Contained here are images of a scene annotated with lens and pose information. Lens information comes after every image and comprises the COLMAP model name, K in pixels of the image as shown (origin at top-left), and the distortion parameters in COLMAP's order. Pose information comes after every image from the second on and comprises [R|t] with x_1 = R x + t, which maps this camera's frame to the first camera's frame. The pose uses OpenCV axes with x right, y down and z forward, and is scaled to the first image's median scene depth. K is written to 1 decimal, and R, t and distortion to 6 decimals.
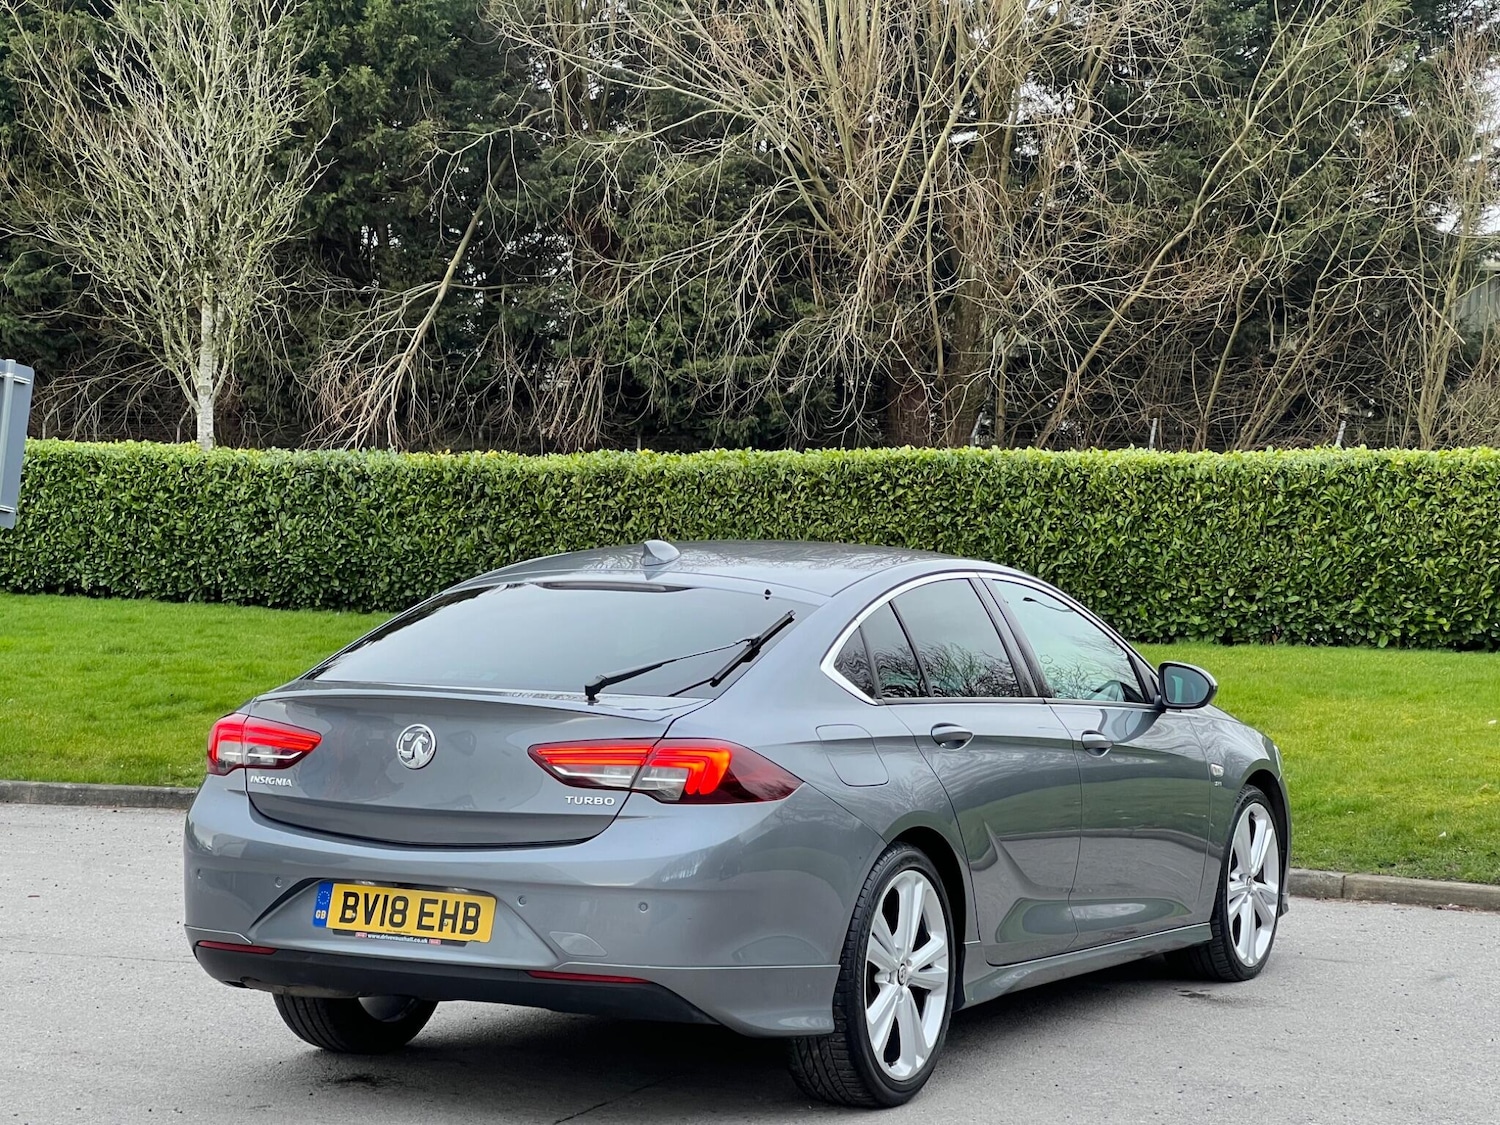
lens RADIAL K [[3328.1, 0, 733.3], [0, 3328.1, 566.9], [0, 0, 1]] dist [-0.067102, 4.443940]
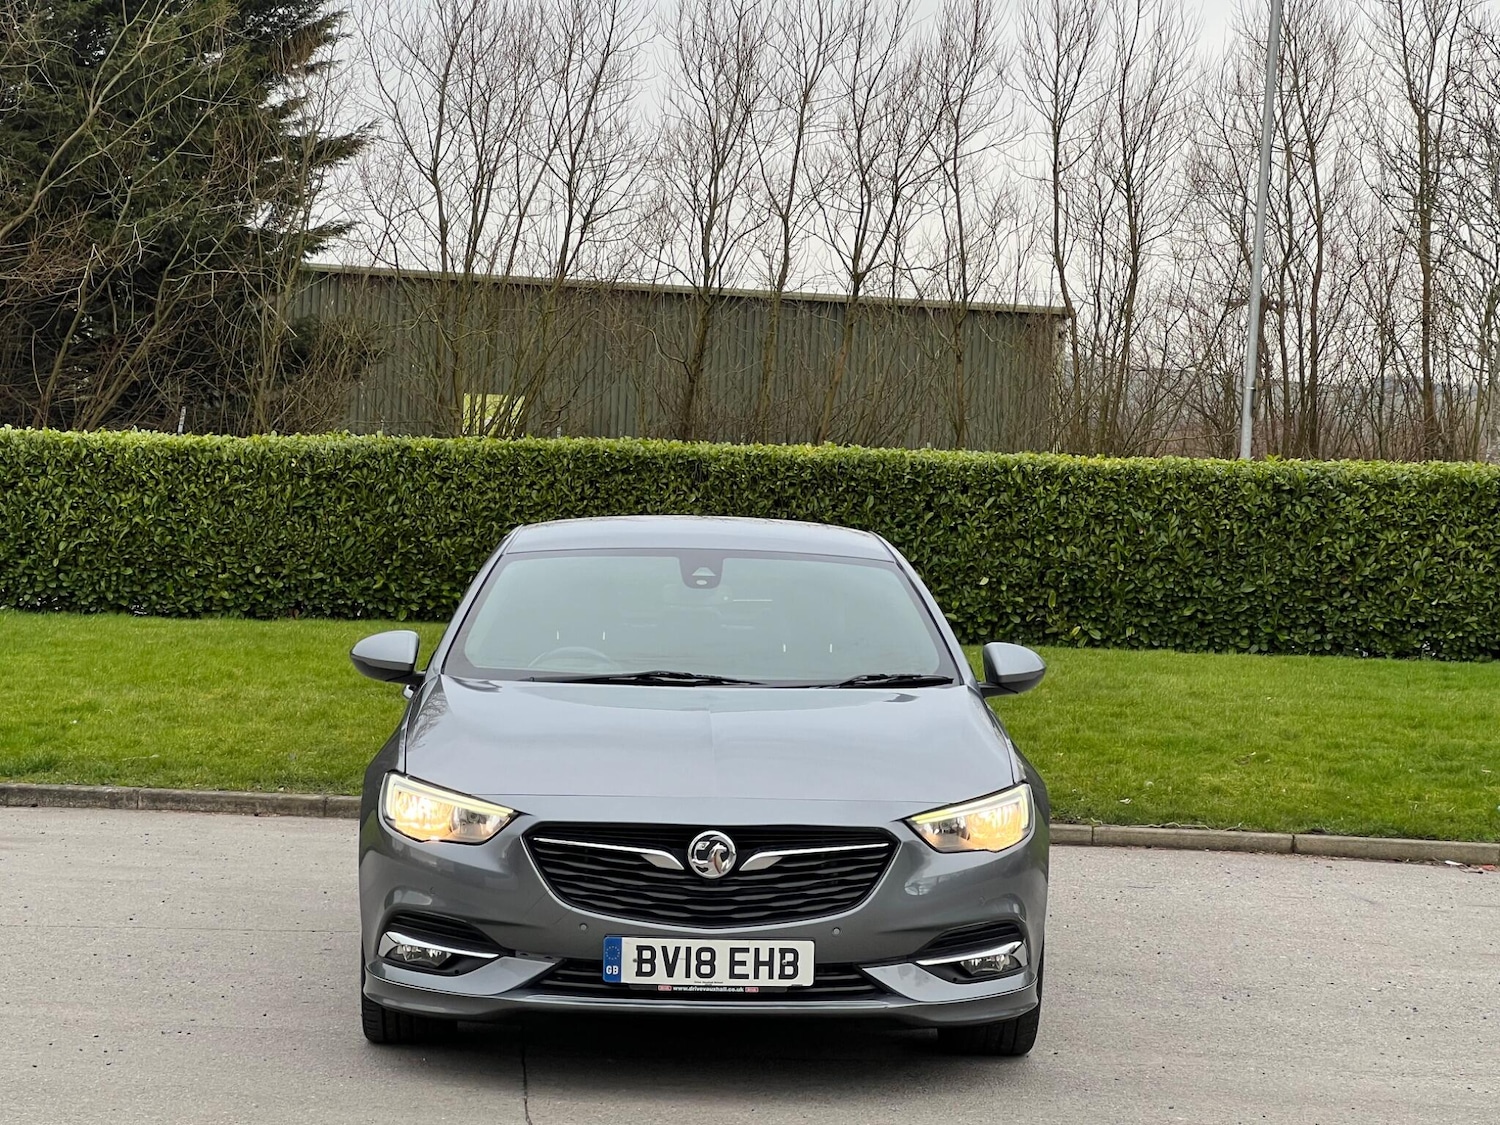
lens RADIAL K [[3331.4, 0, 750.0], [0, 3331.4, 562.5], [0, 0, 1]] dist [-0.129596, 5.800553]
pose [[0.907648, 0.001411, 0.419730, -0.146191], [-0.002698, 0.999993, 0.002472, 0.002298], [-0.419724, -0.003376, 0.907646, -0.018696]]
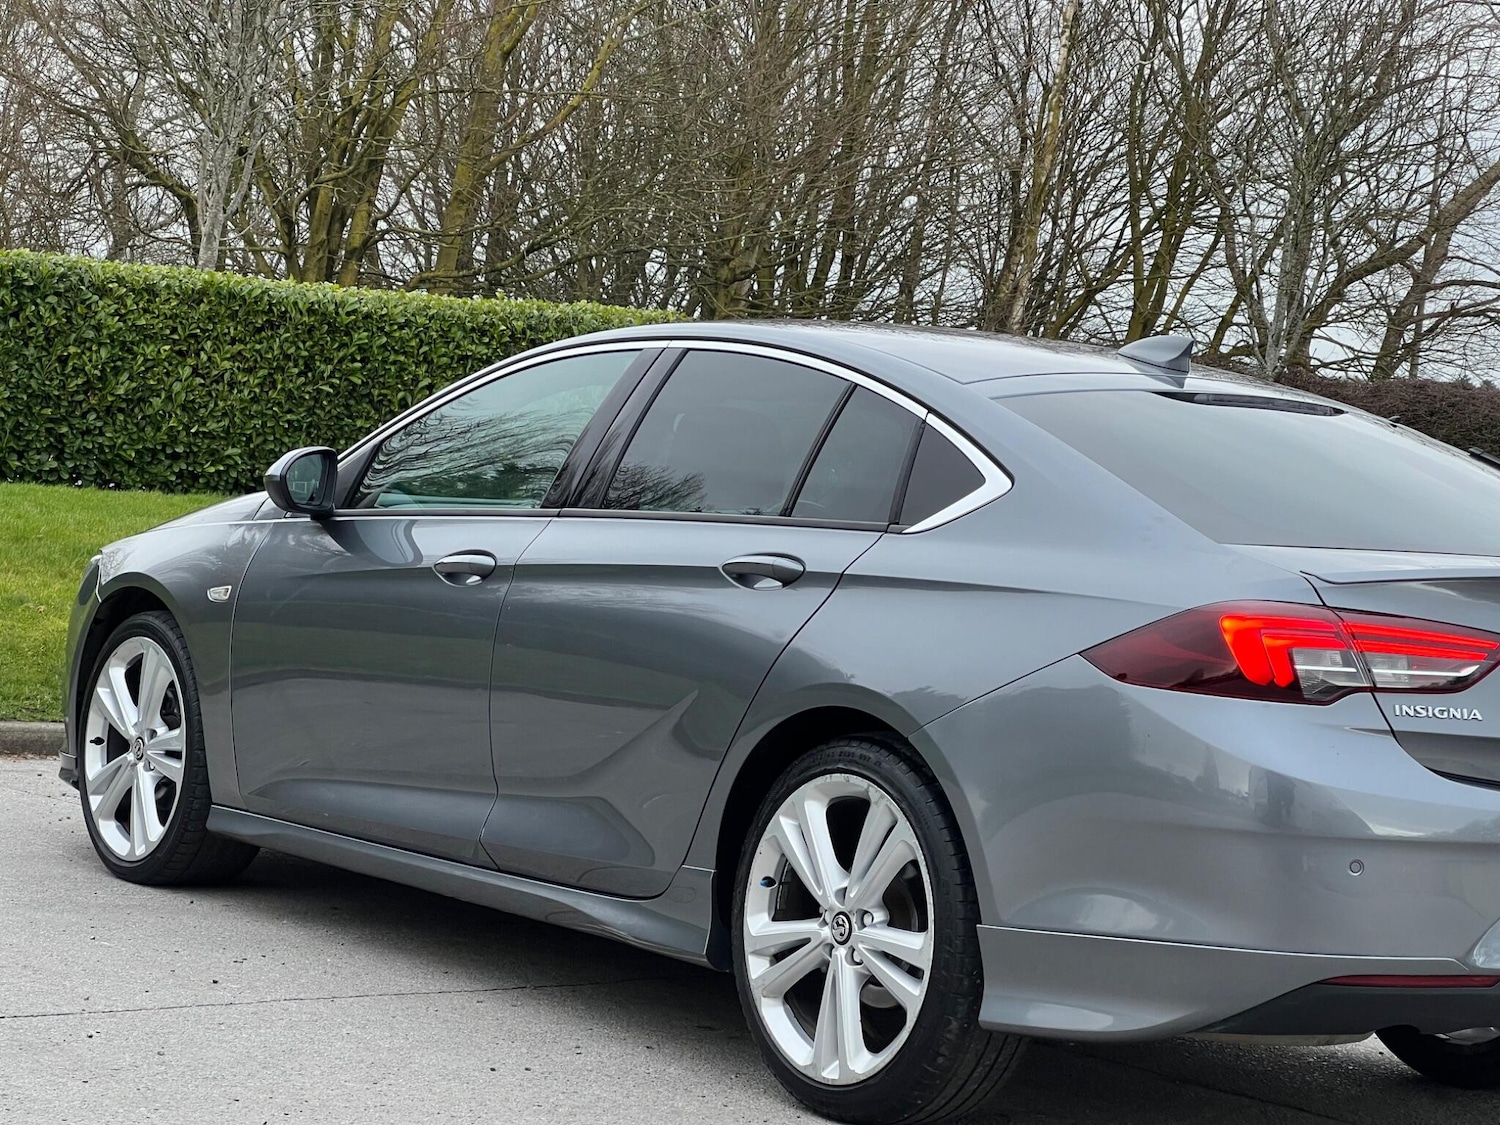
lens RADIAL K [[3311.9, 0, 752.1], [0, 3311.9, 592.9], [0, 0, 1]] dist [0.200096, 0.563061]
pose [[0.448759, -0.019635, 0.893437, -0.244222], [-0.058096, 0.997003, 0.051091, 0.005501], [-0.891763, -0.074832, 0.446273, 0.269097]]
